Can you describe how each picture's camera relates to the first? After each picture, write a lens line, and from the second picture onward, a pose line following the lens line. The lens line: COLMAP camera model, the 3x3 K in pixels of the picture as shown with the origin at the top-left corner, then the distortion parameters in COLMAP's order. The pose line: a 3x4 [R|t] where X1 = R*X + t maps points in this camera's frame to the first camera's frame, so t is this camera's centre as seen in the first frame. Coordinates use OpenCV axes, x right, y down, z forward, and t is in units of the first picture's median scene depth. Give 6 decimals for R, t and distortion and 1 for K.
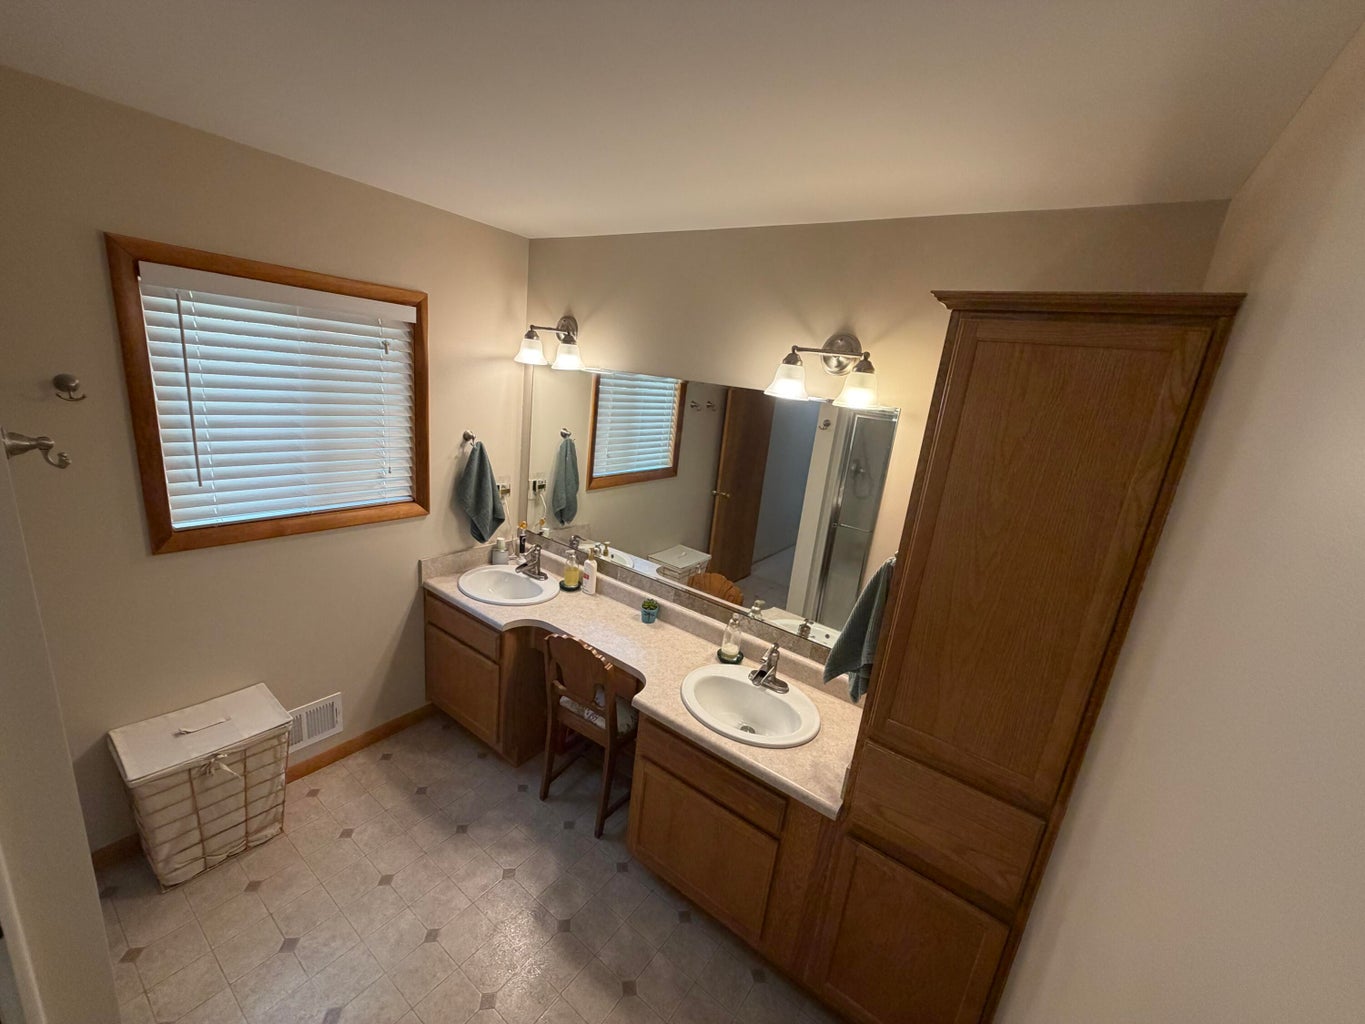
lens RADIAL K [[543.4, 0, 681.9], [0, 543.4, 516.1], [0, 0, 1]] dist [0.001351, 0.000198]
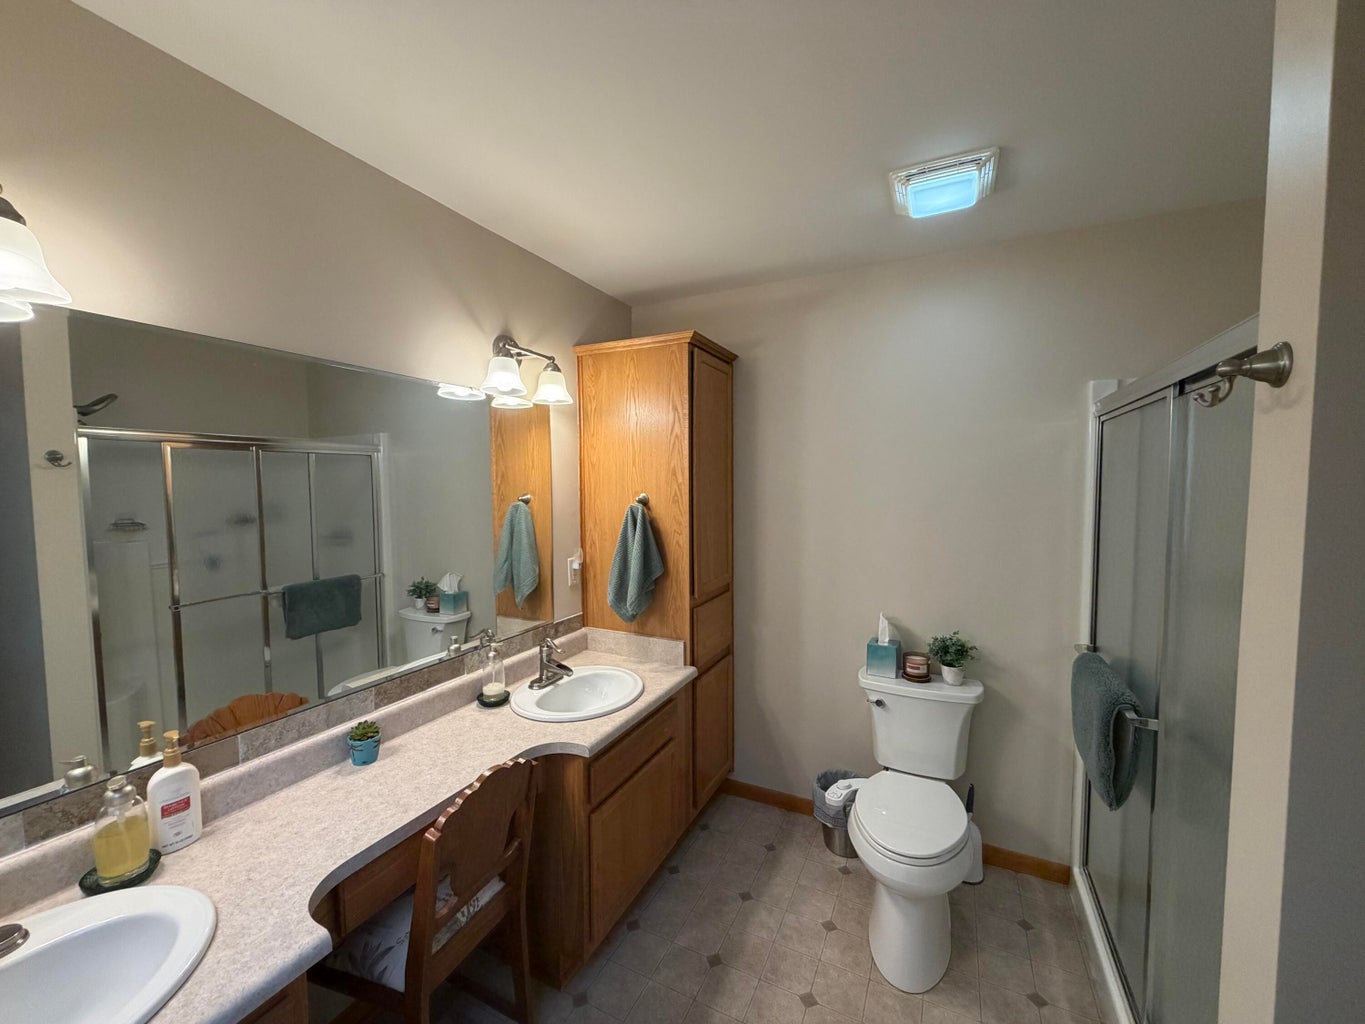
lens RADIAL K [[543.4, 0, 681.0], [0, 543.4, 507.0], [0, 0, 1]] dist [0.001351, 0.000198]
pose [[-0.154835, -0.168332, 0.973494, -0.654672], [0.237660, 0.950094, 0.202086, -0.111011], [-0.958929, 0.262650, -0.107102, 0.663458]]
